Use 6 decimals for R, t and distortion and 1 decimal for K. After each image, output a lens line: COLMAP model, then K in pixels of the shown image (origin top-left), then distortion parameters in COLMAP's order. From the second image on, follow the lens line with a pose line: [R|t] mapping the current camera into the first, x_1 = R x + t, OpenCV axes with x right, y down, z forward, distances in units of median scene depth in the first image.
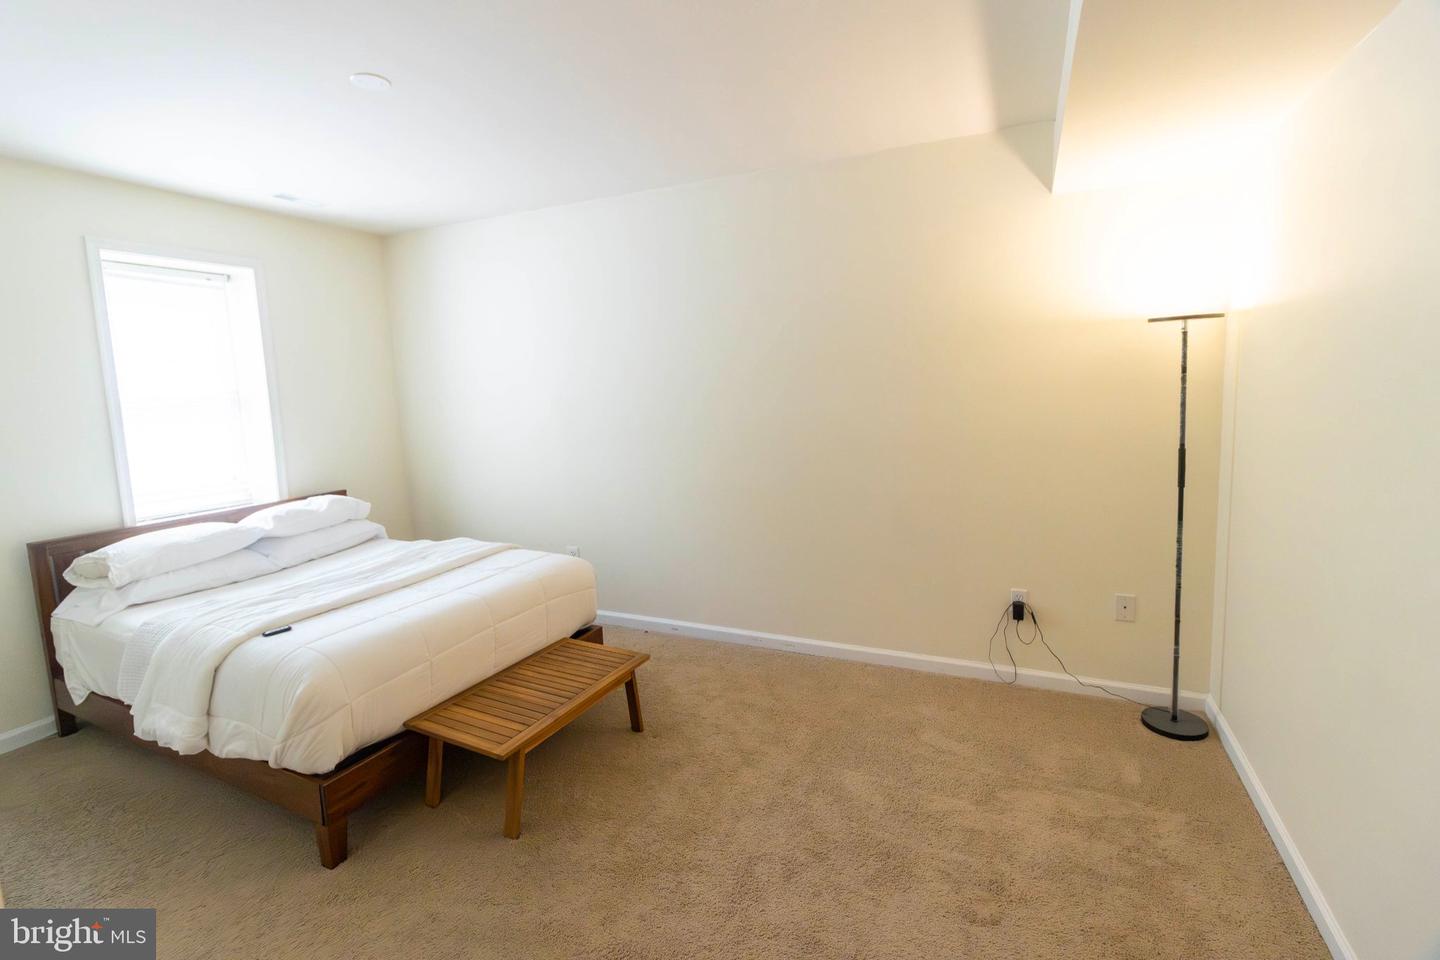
lens RADIAL K [[659.9, 0, 722.9], [0, 659.9, 477.4], [0, 0, 1]] dist [0.000186, -0.000413]
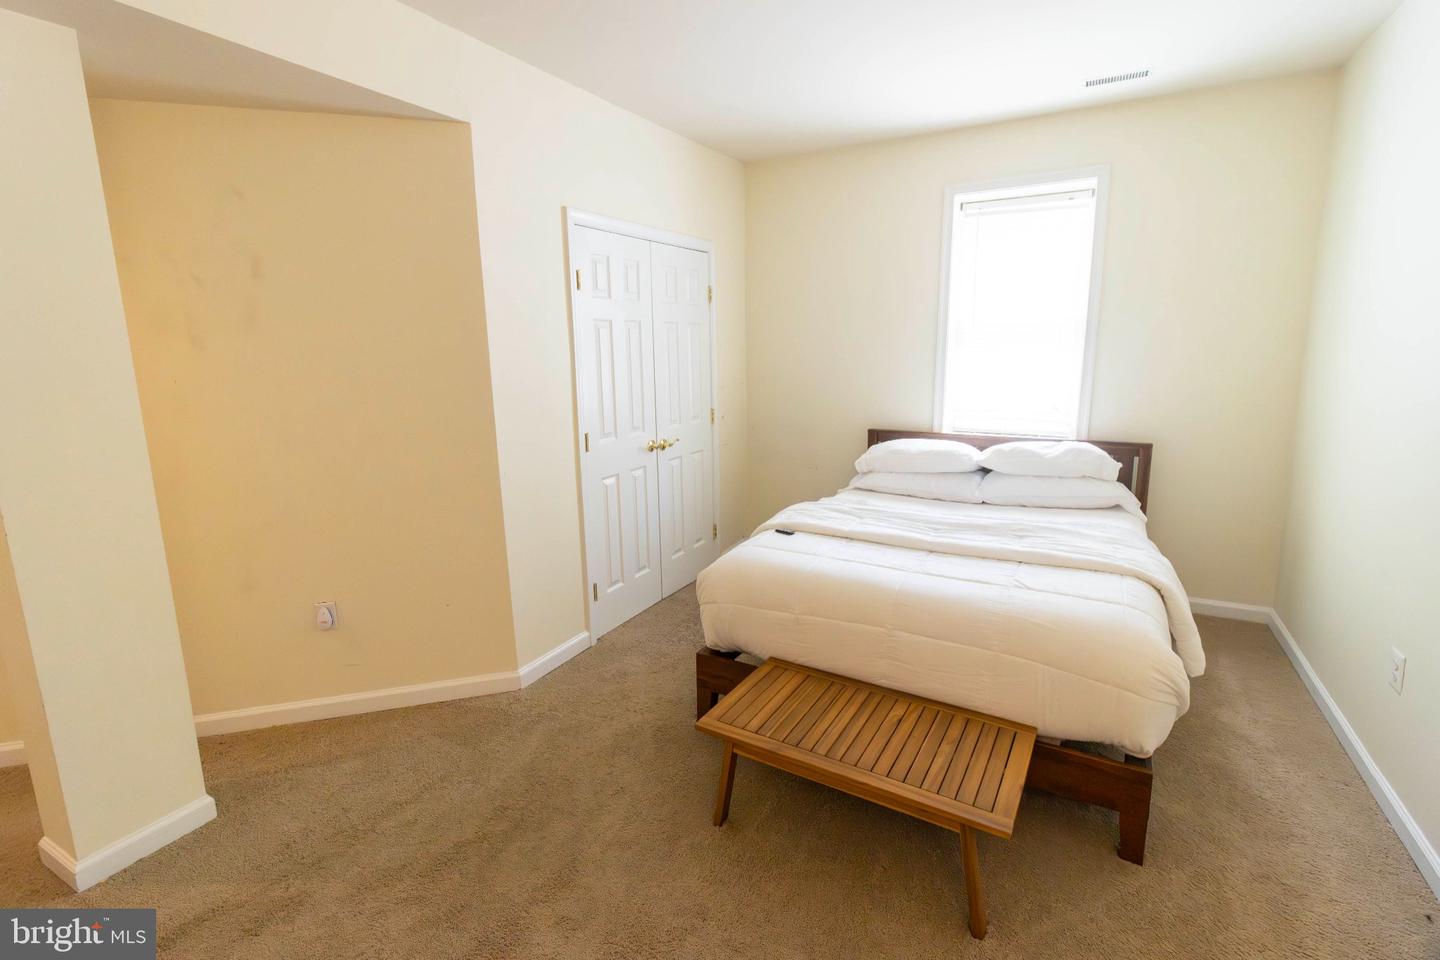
lens RADIAL K [[659.9, 0, 726.4], [0, 659.9, 473.5], [0, 0, 1]] dist [0.000186, -0.000413]
pose [[-0.086784, 0.227420, -0.969922, 0.337937], [-0.119005, 0.964257, 0.236740, -0.099468], [0.989094, 0.135971, -0.056618, 0.738702]]
